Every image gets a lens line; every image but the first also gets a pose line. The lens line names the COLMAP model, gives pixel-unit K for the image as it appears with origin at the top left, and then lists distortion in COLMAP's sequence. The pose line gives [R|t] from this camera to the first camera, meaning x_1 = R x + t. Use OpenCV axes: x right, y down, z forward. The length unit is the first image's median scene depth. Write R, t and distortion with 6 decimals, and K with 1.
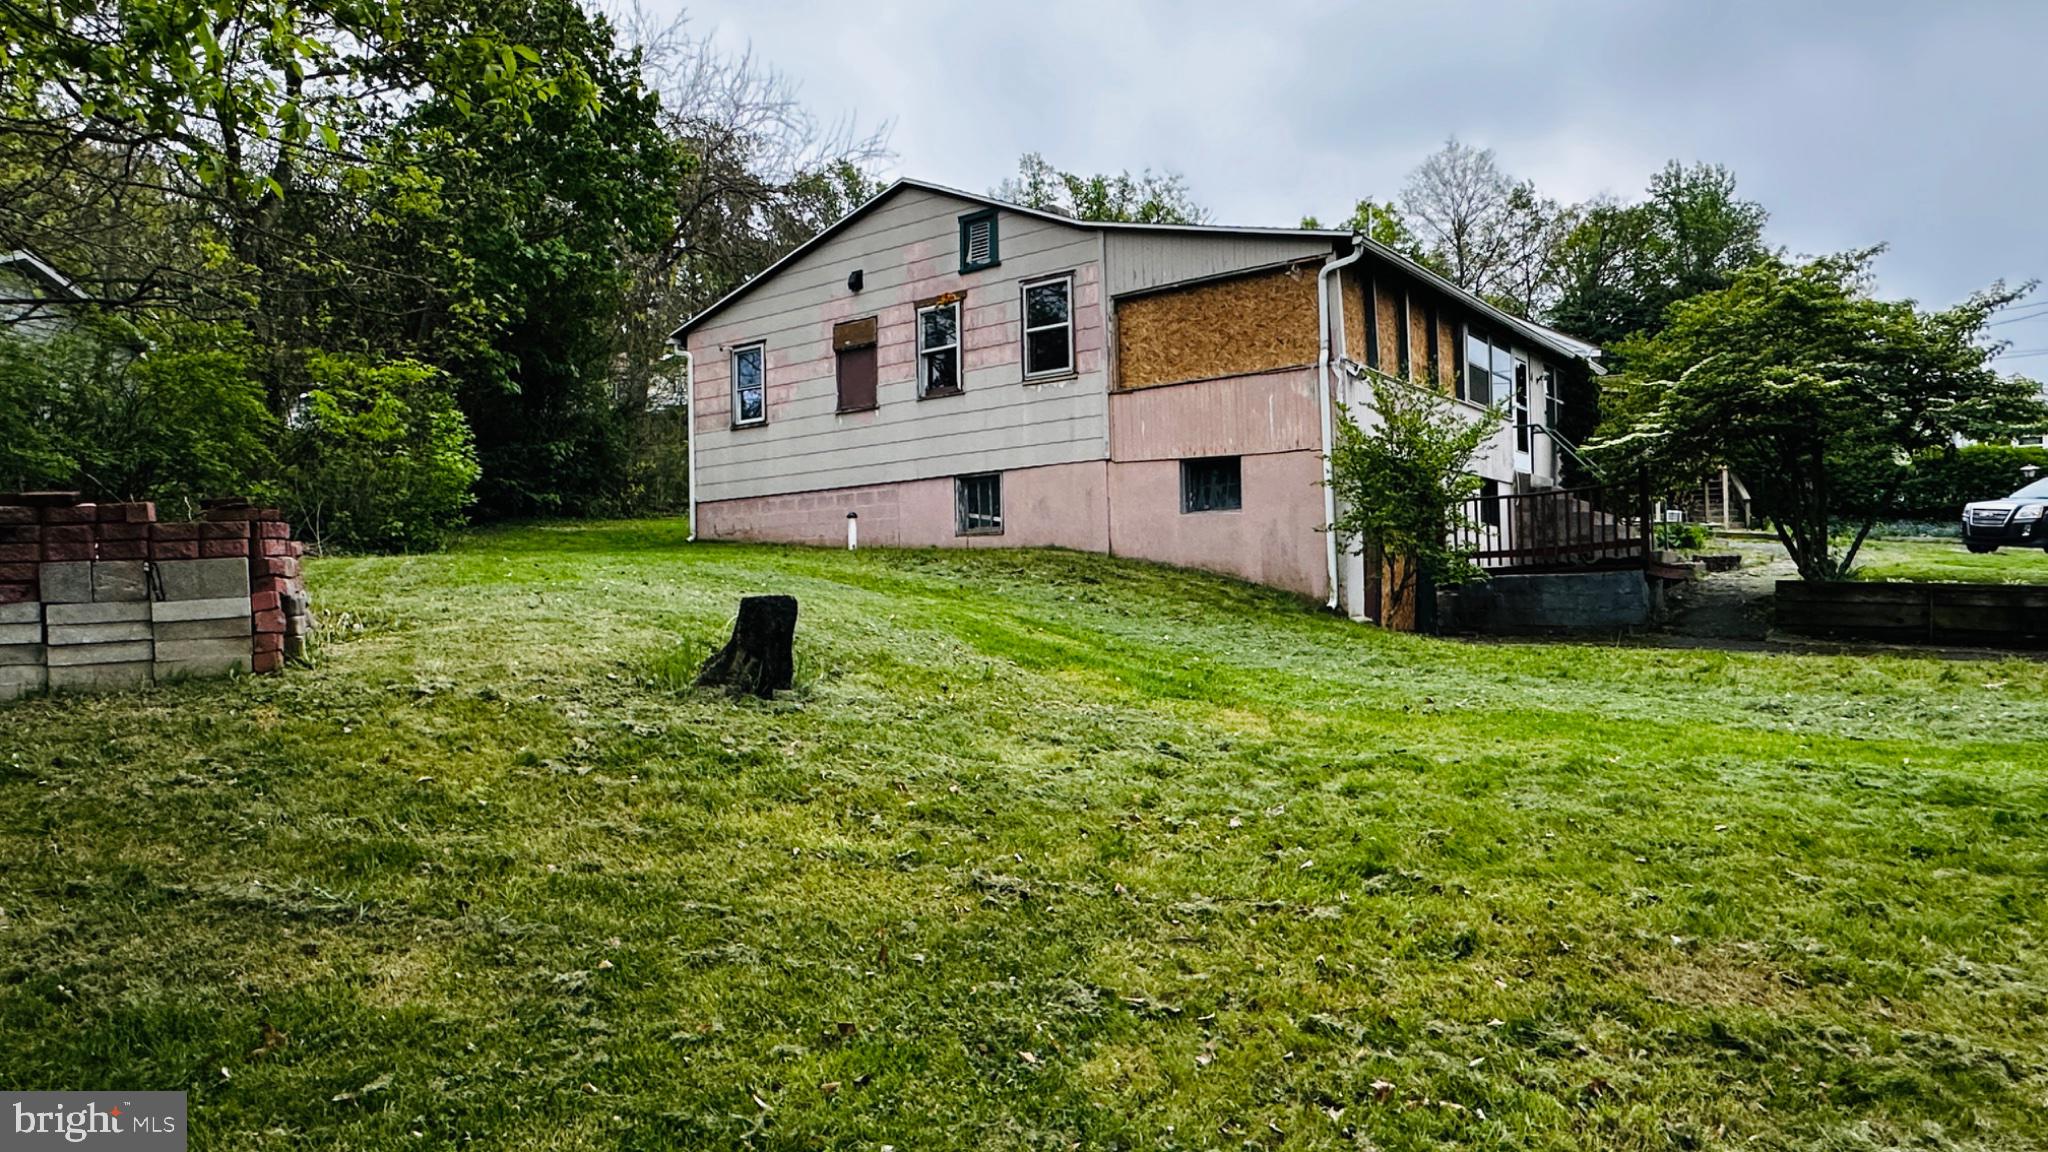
lens RADIAL K [[1269.4, 0, 1023.5], [0, 1269.4, 575.3], [0, 0, 1]] dist [-0.008413, -0.000359]
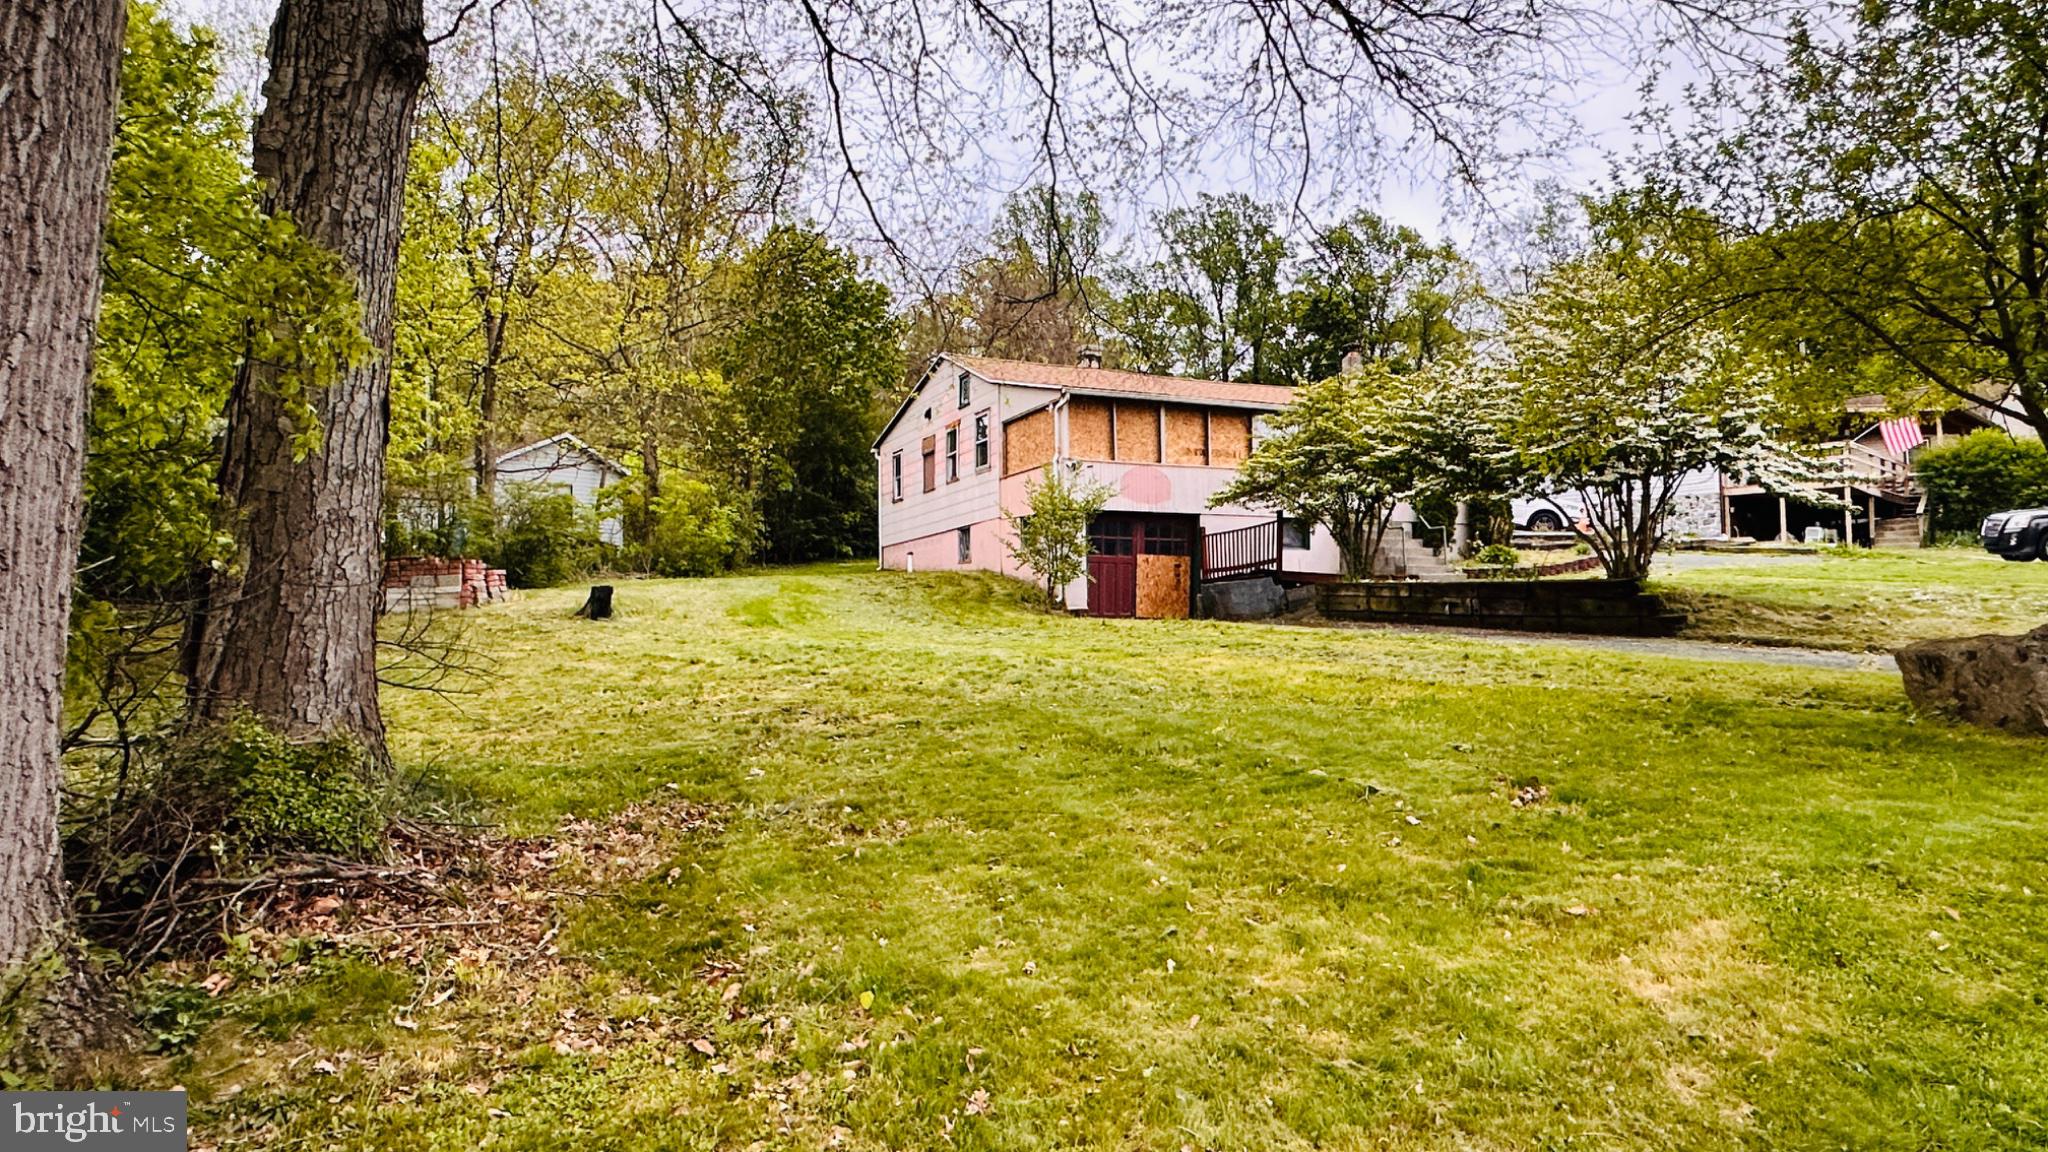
lens RADIAL K [[1269.4, 0, 1024.4], [0, 1269.4, 574.1], [0, 0, 1]] dist [-0.008413, -0.000359]
pose [[0.880485, -0.013504, -0.473882, 0.829355], [0.001120, 0.999651, -0.026405, 0.027594], [0.474073, 0.022719, 0.880192, -0.447130]]
